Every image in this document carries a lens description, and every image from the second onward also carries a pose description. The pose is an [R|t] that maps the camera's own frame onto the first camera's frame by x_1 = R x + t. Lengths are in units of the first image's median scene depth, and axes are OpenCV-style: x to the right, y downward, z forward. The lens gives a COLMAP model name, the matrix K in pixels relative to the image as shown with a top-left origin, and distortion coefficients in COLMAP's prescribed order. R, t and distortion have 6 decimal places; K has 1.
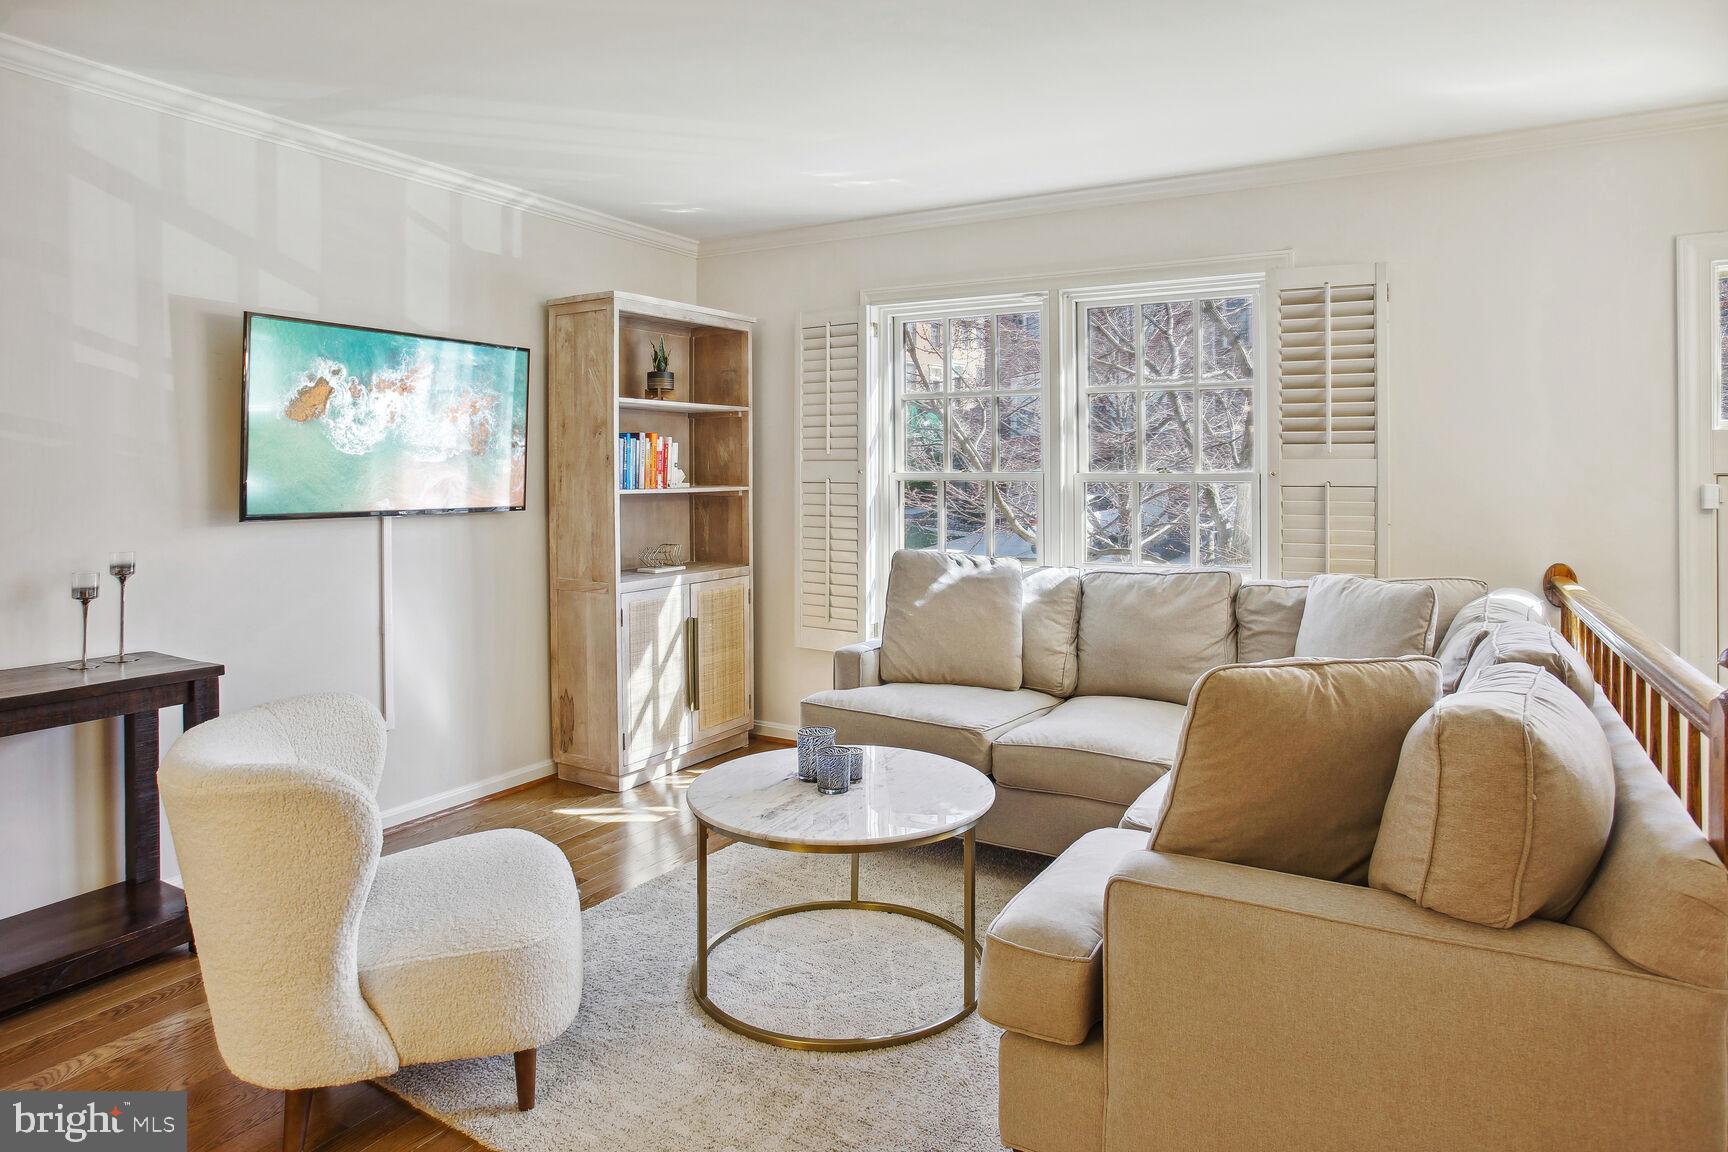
lens RADIAL K [[1051.9, 0, 856.5], [0, 1051.9, 472.6], [0, 0, 1]] dist [-0.060220, 0.045845]
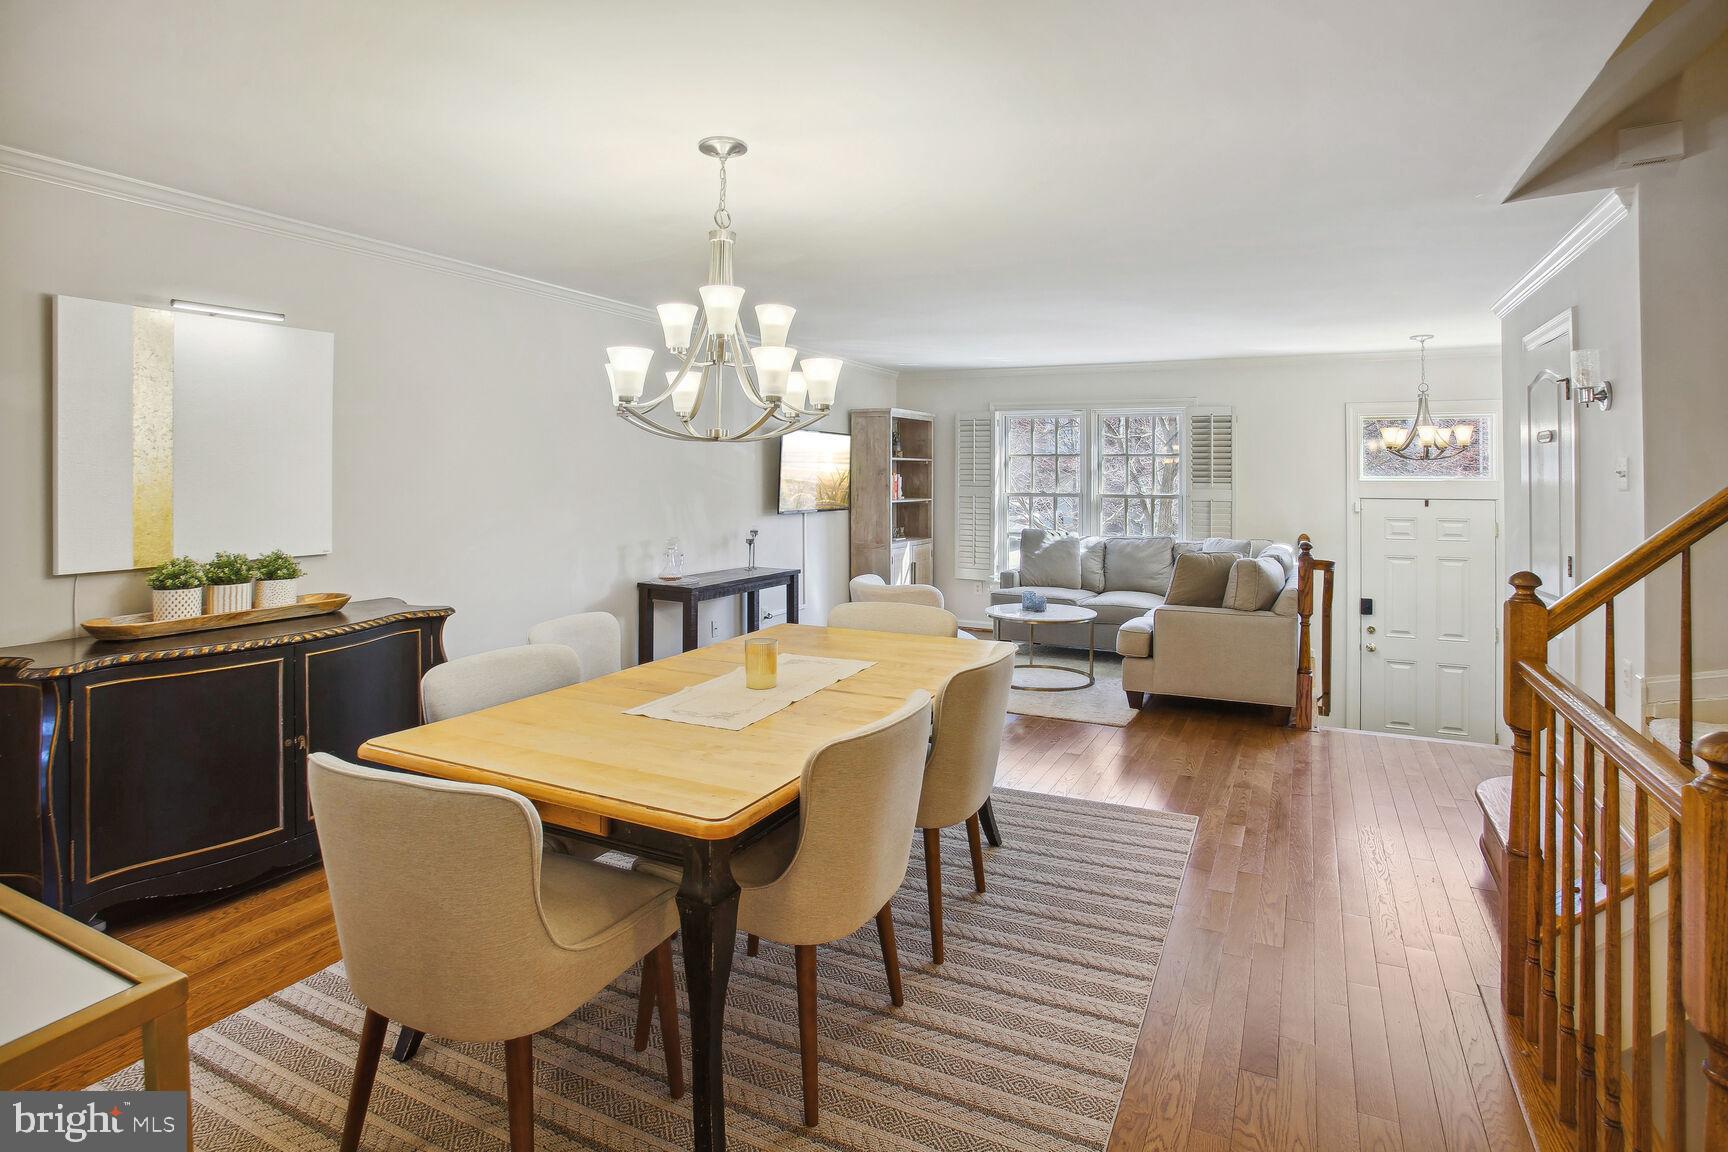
lens RADIAL K [[930.4, 0, 867.9], [0, 930.4, 469.9], [0, 0, 1]] dist [-0.052778, 0.000351]
pose [[0.997428, 0.007647, 0.071265, -0.445939], [-0.007159, 0.999949, -0.007105, -0.035793], [-0.071316, 0.006577, 0.997432, -0.972507]]
